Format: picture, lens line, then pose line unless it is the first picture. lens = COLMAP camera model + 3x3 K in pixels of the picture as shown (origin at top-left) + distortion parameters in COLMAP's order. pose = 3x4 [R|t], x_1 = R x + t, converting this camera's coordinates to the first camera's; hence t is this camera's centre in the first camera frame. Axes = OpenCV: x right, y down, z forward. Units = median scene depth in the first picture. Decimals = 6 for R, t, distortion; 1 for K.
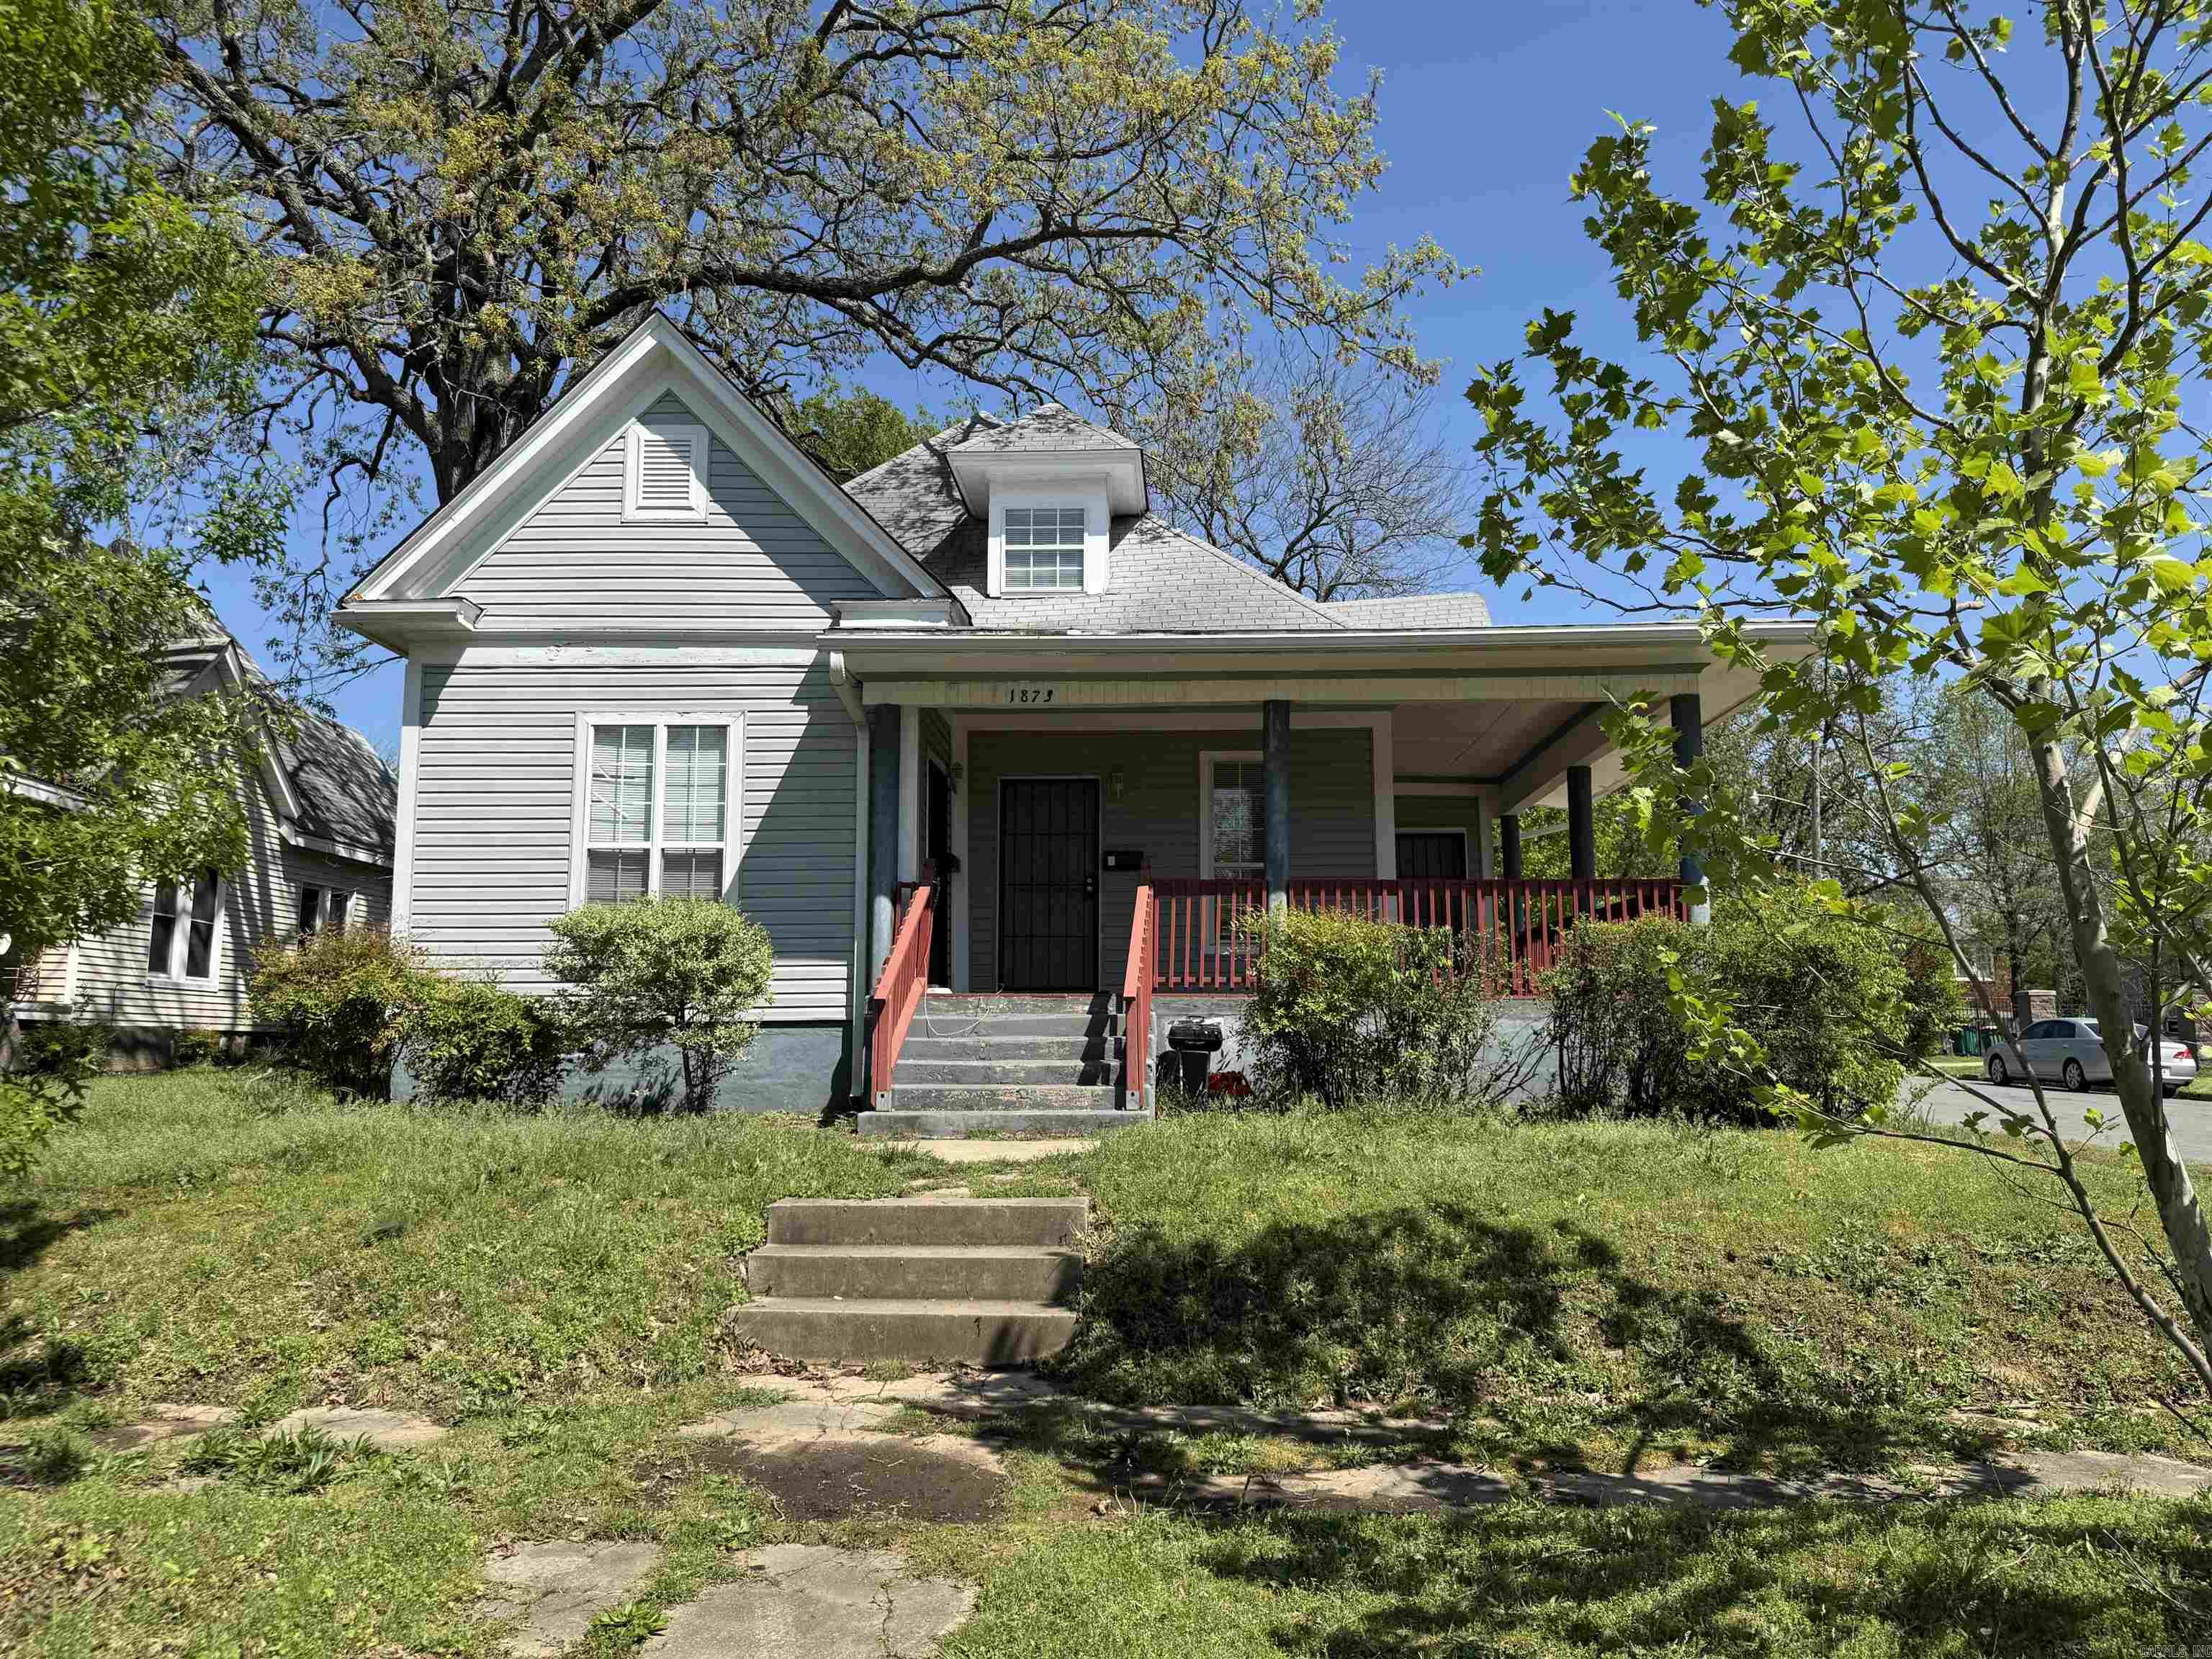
lens RADIAL K [[1410.0, 0, 1106.0], [0, 1410.0, 829.5], [0, 0, 1]] dist [-0.000320, -0.000155]
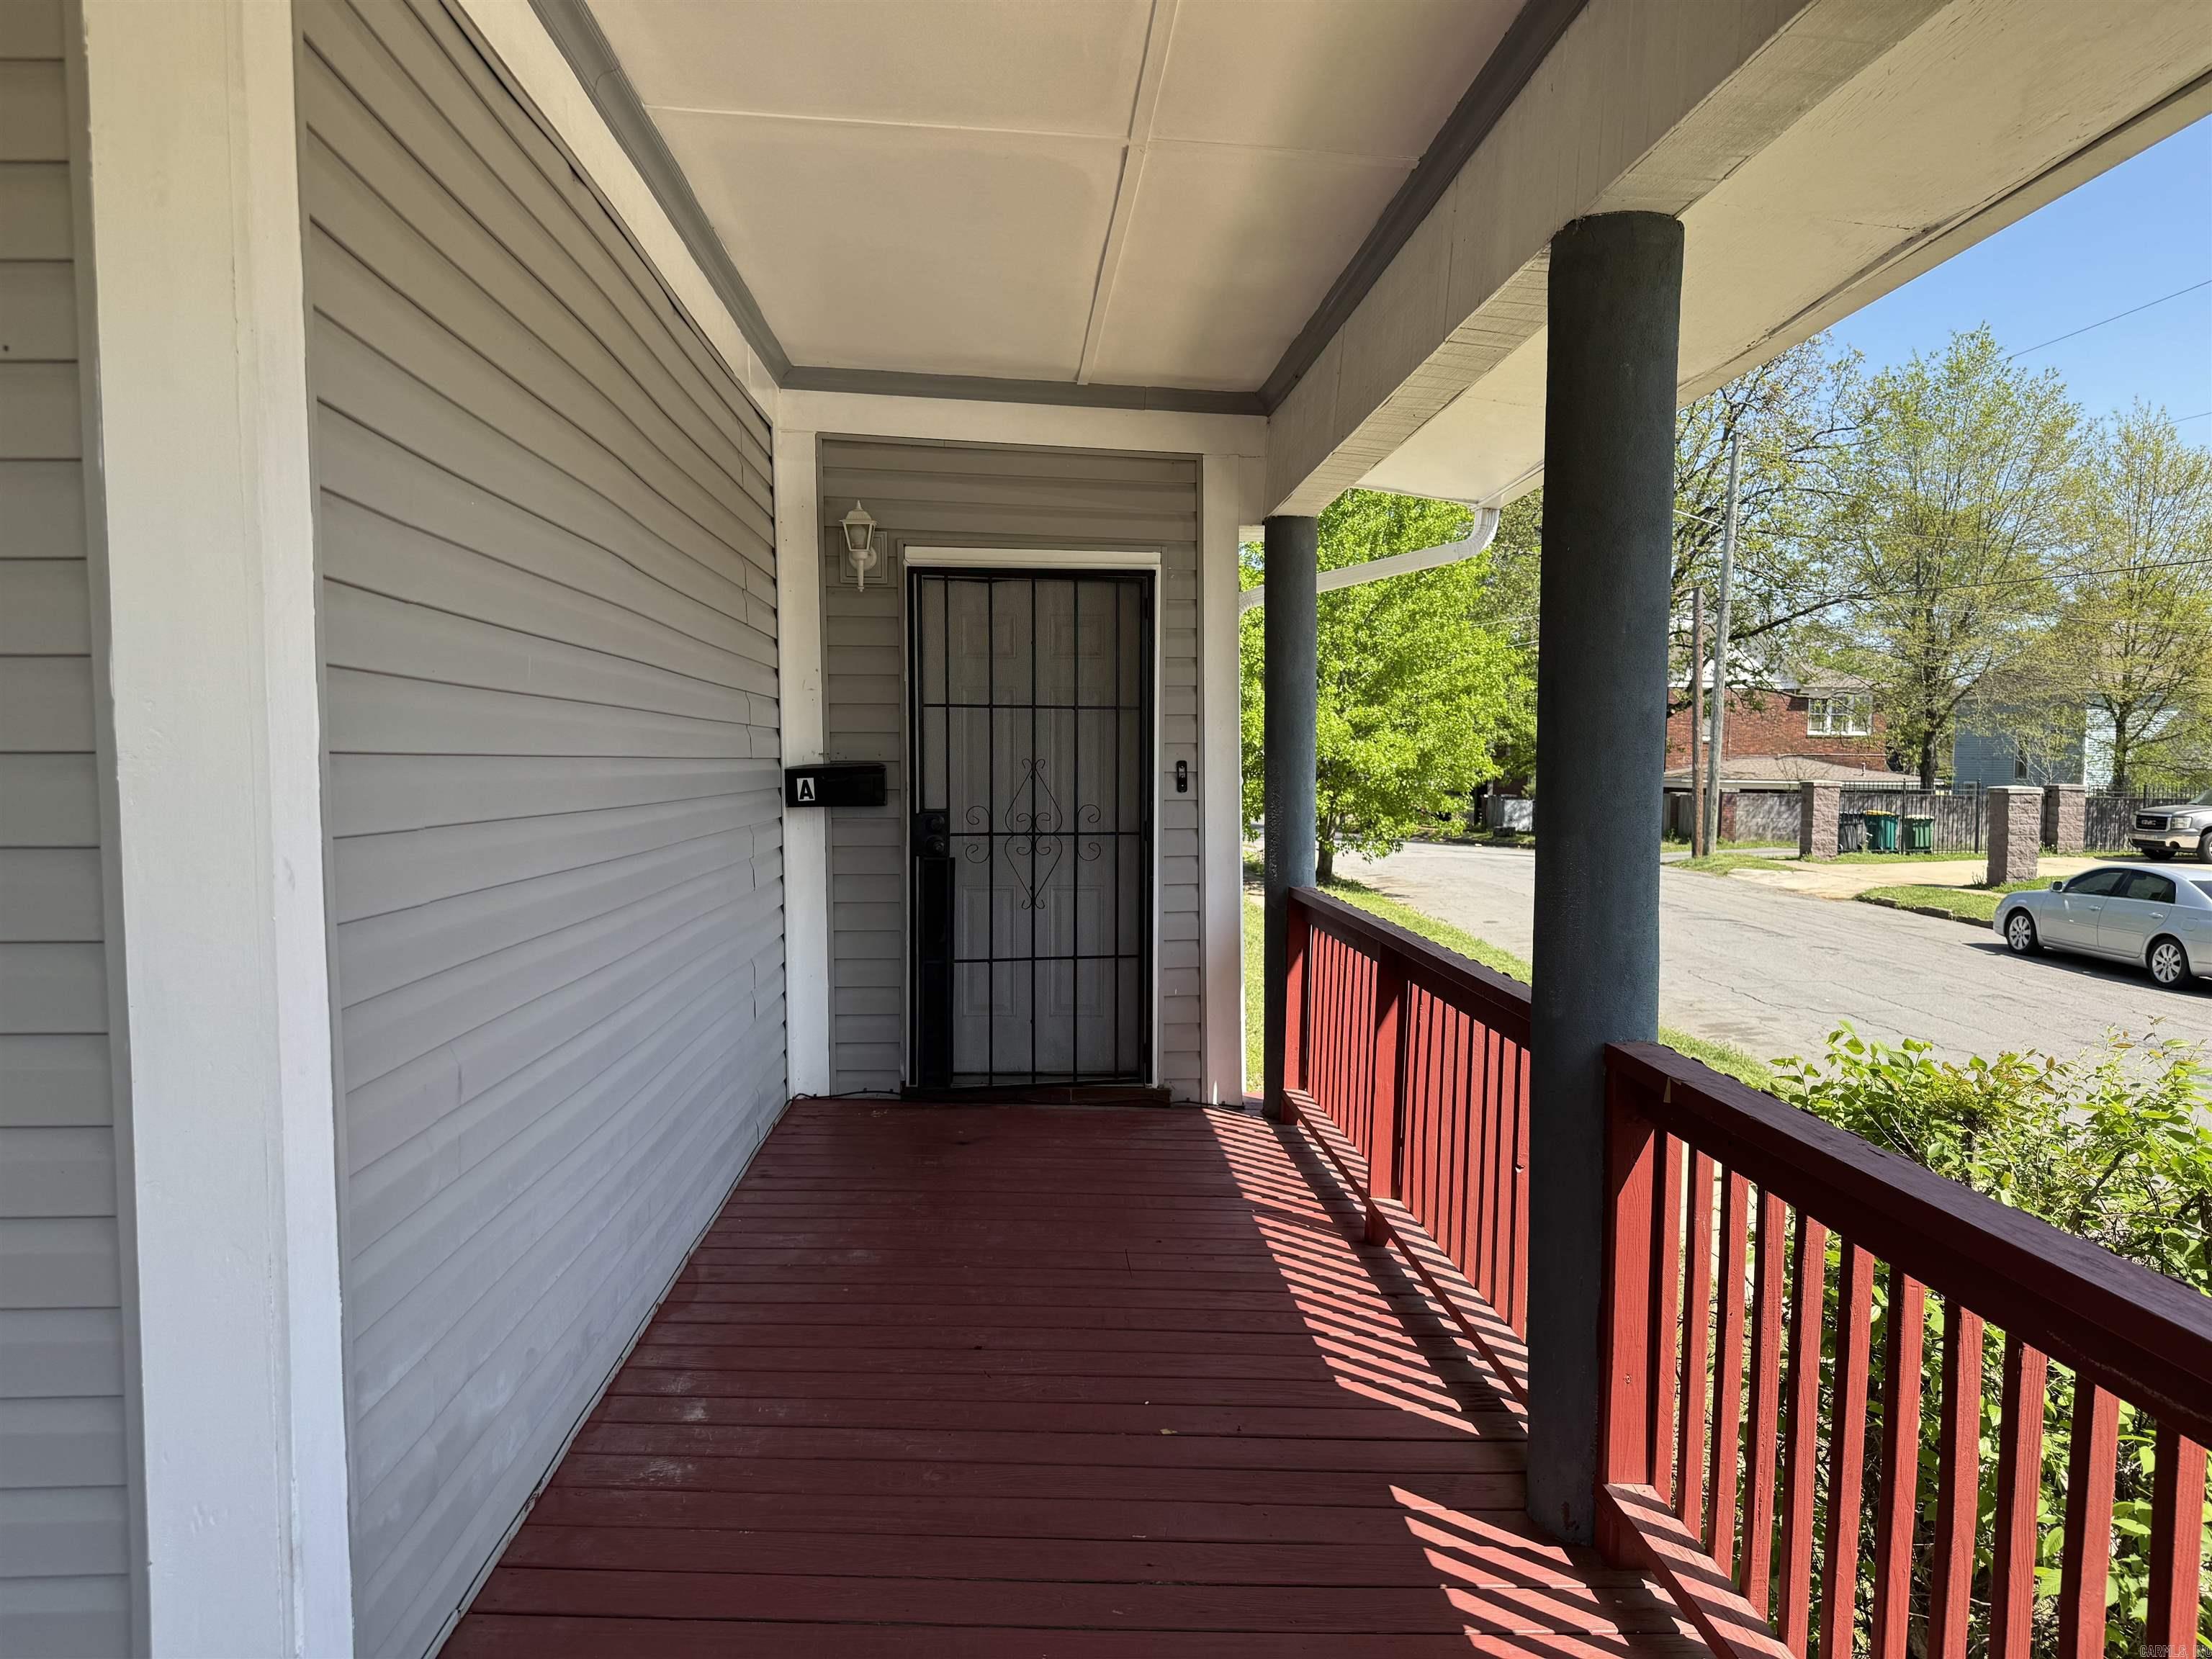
lens RADIAL K [[1410.0, 0, 1106.0], [0, 1410.0, 829.5], [0, 0, 1]] dist [-0.000320, -0.000155]
pose [[0.994037, 0.003385, 0.108988, 0.135353], [-0.025753, 0.978530, 0.204491, -0.003334], [-0.105956, -0.206079, 0.972782, 0.436665]]
